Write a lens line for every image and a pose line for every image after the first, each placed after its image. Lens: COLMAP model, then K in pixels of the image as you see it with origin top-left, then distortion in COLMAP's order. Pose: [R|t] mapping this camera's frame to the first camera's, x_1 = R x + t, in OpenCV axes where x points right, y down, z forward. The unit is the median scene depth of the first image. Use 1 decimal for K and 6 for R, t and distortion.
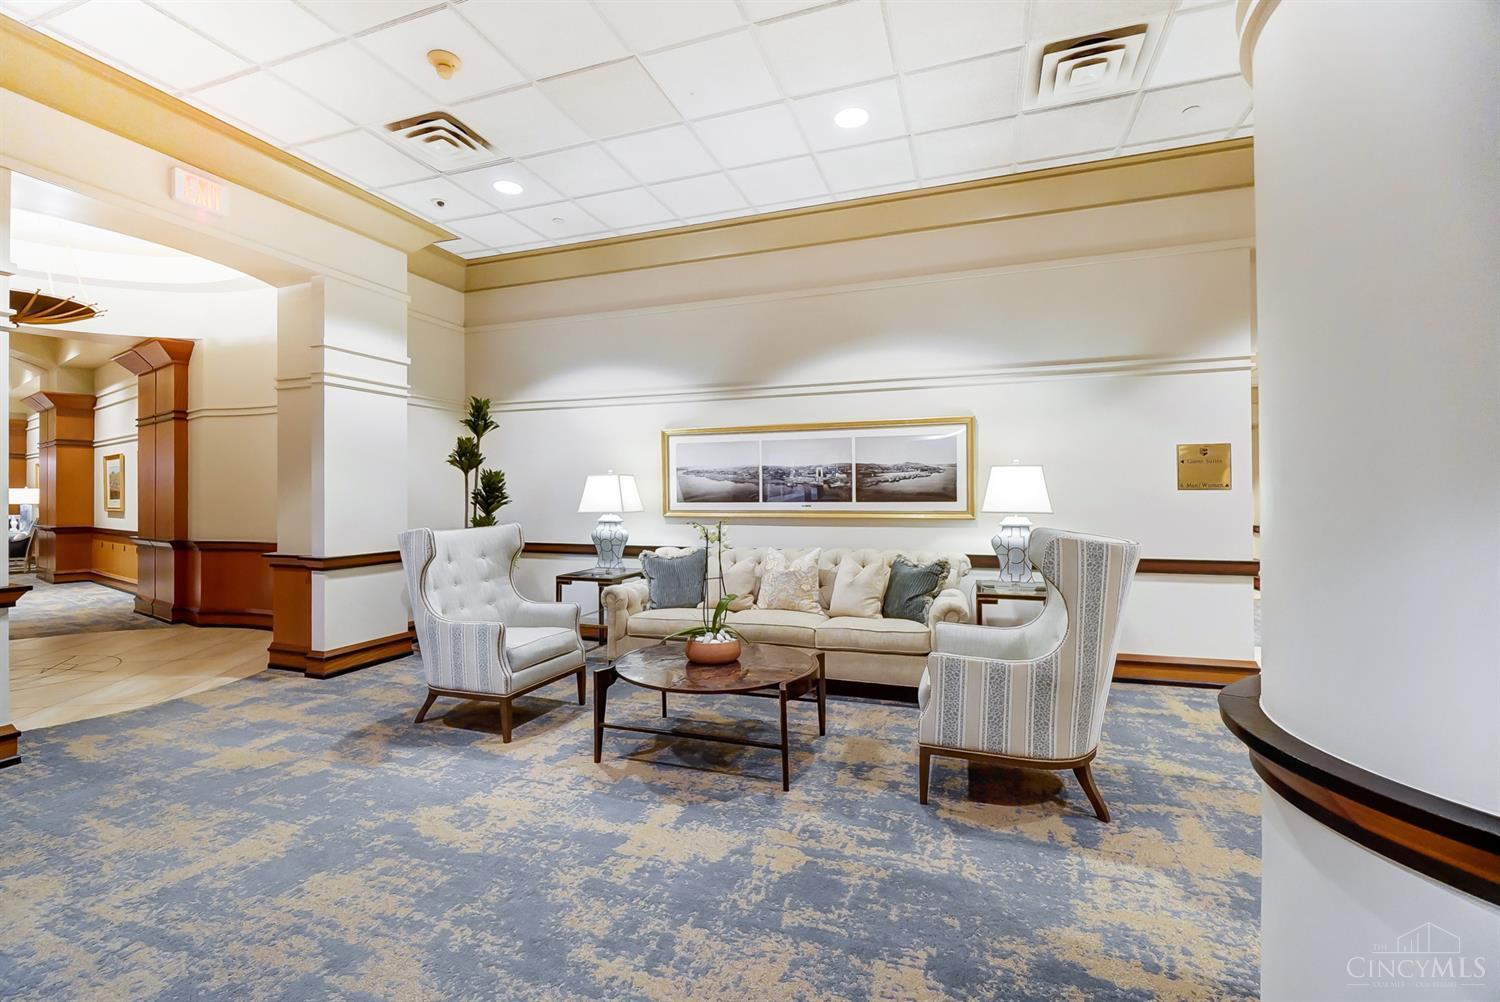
lens RADIAL K [[675.8, 0, 730.2], [0, 675.8, 513.2], [0, 0, 1]] dist [-0.022251, 0.000169]
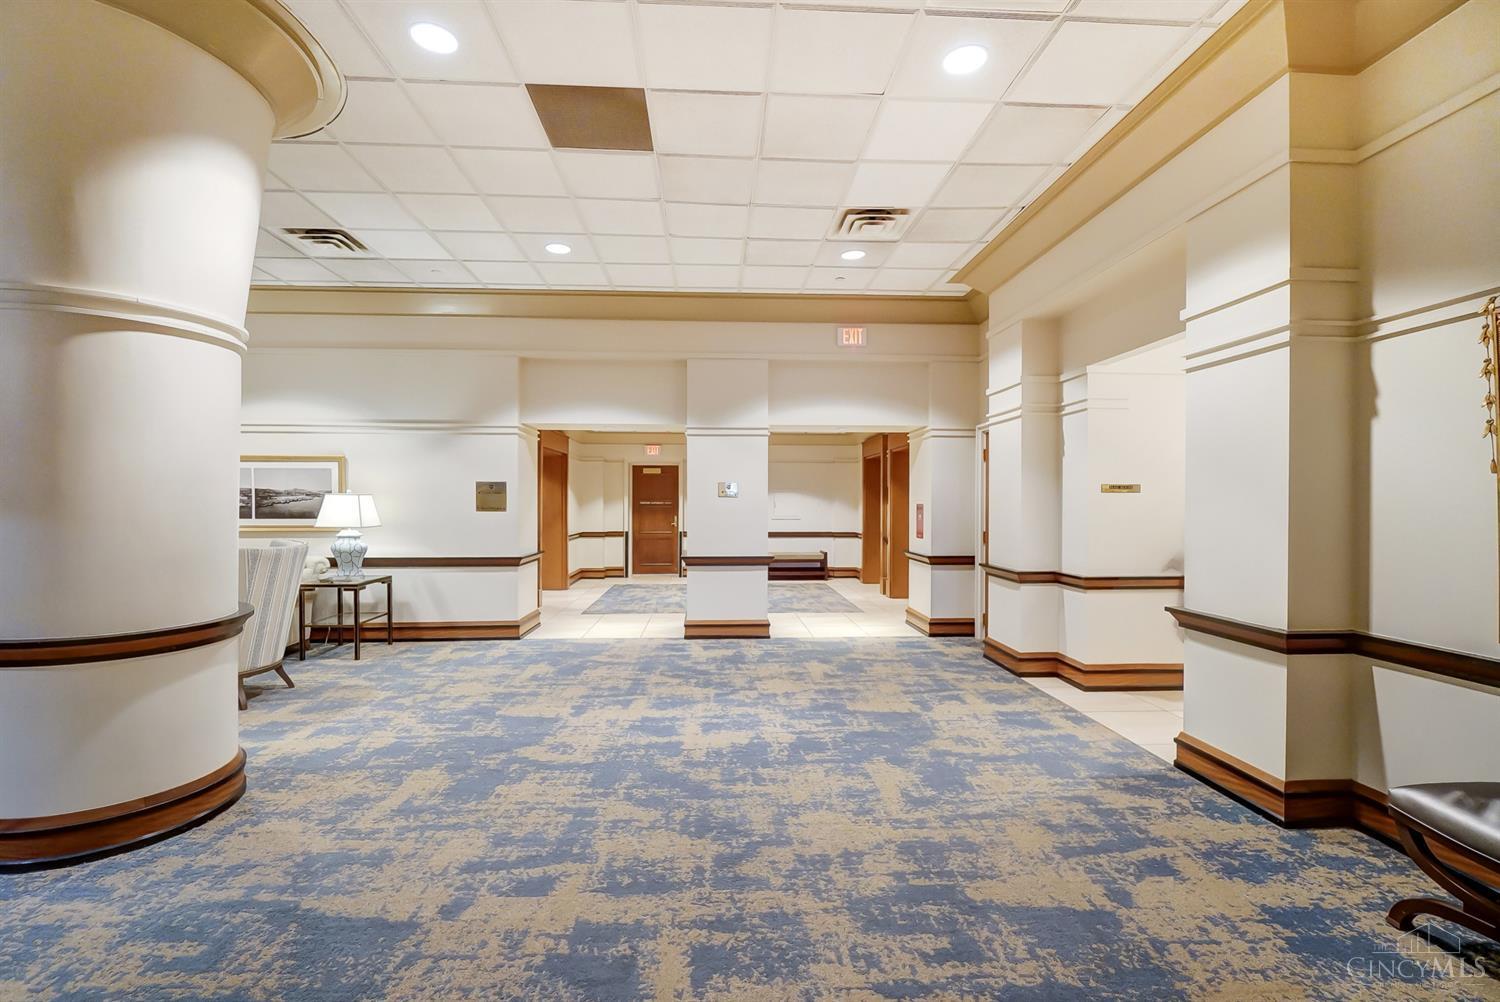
lens RADIAL K [[663.9, 0, 741.3], [0, 663.9, 499.7], [0, 0, 1]] dist [-0.063200, 0.024905]
pose [[0.924947, 0.005183, 0.380061, -0.655698], [0.007066, 0.999500, -0.030828, -0.030404], [-0.380031, 0.031199, 0.924447, -0.508921]]
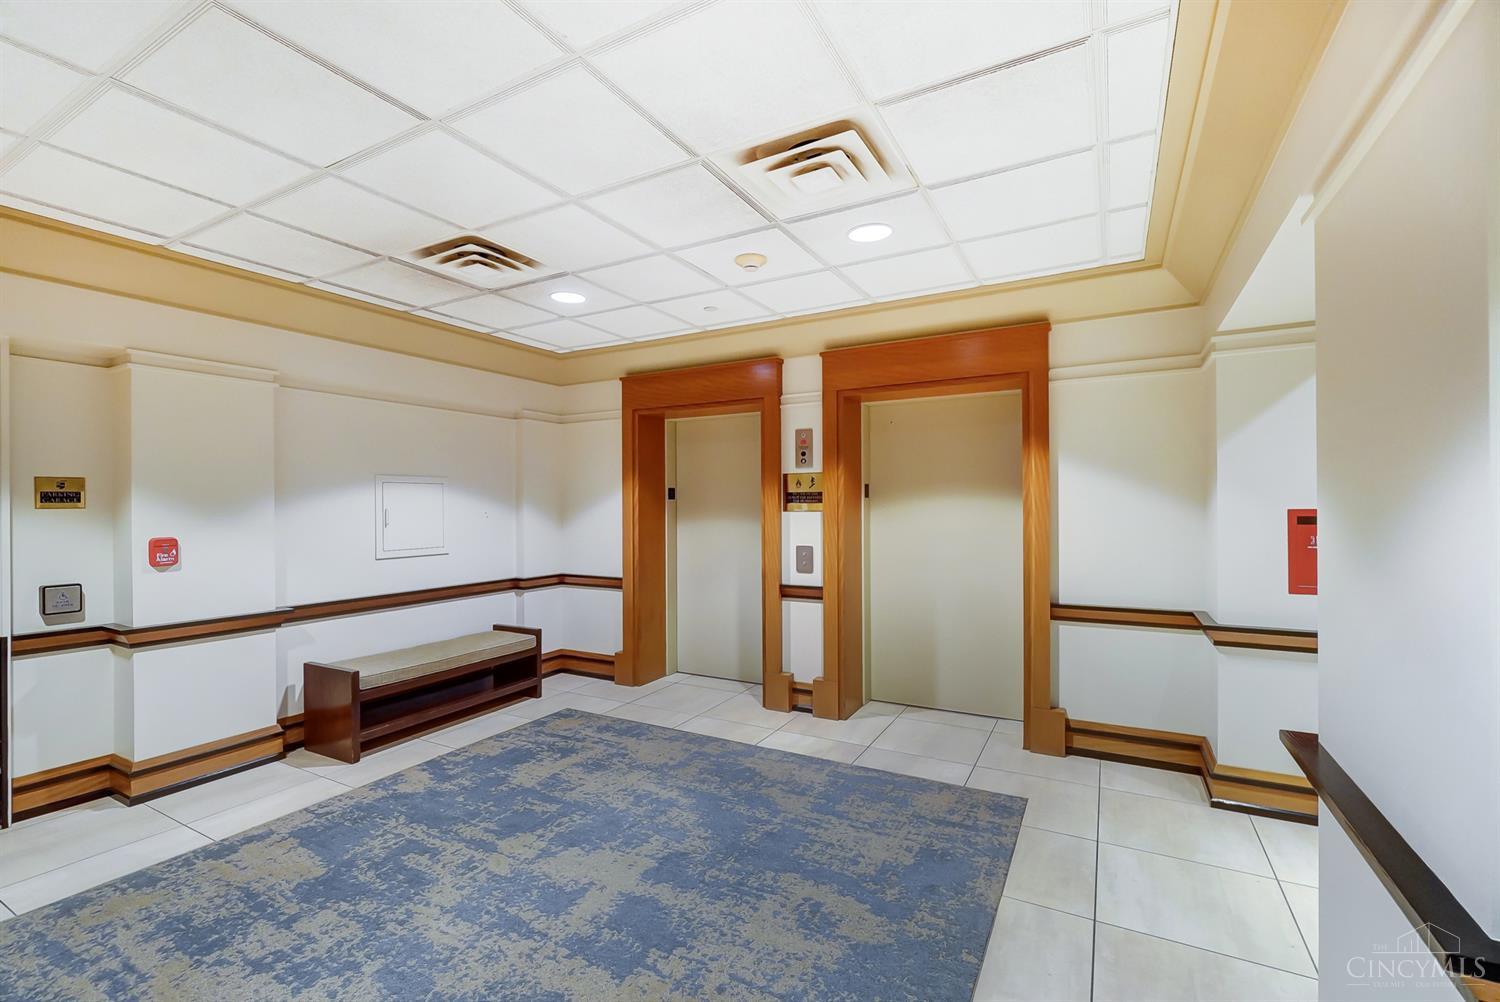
lens RADIAL K [[675.8, 0, 730.2], [0, 675.8, 513.2], [0, 0, 1]] dist [-0.022251, 0.000169]
pose [[-0.987774, 0.004553, 0.155824, -0.481767], [0.011294, 0.999037, 0.042404, -0.115079], [-0.155481, 0.043645, -0.986874, 2.113160]]
